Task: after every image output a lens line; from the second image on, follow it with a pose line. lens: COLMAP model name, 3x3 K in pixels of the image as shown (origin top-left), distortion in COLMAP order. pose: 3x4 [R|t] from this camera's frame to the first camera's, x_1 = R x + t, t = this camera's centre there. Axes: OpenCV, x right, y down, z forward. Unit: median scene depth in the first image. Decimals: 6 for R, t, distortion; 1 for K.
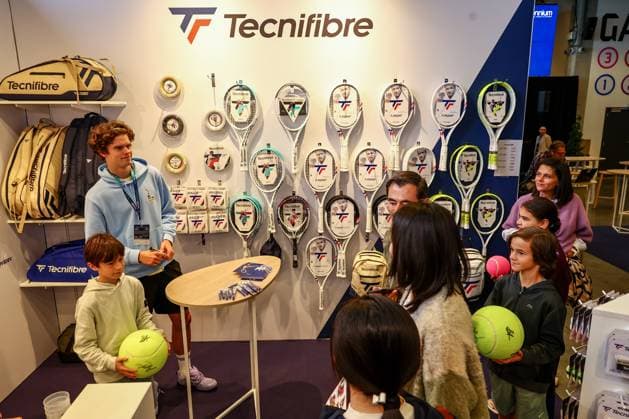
lens RADIAL K [[437.4, 0, 316.1], [0, 437.4, 208.2], [0, 0, 1]] dist [-0.002457, 0.000968]
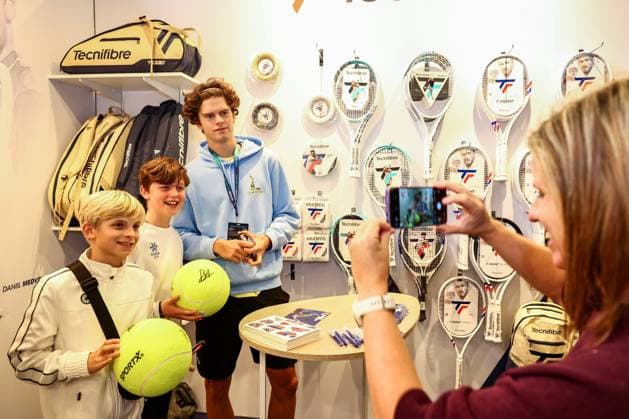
lens RADIAL K [[437.4, 0, 313.4], [0, 437.4, 207.1], [0, 0, 1]] dist [-0.002457, 0.000968]
pose [[0.983054, 0.030631, -0.180738, -0.102160], [-0.060500, 0.984910, -0.162146, 0.087283], [0.173044, 0.170333, 0.970073, 0.300012]]
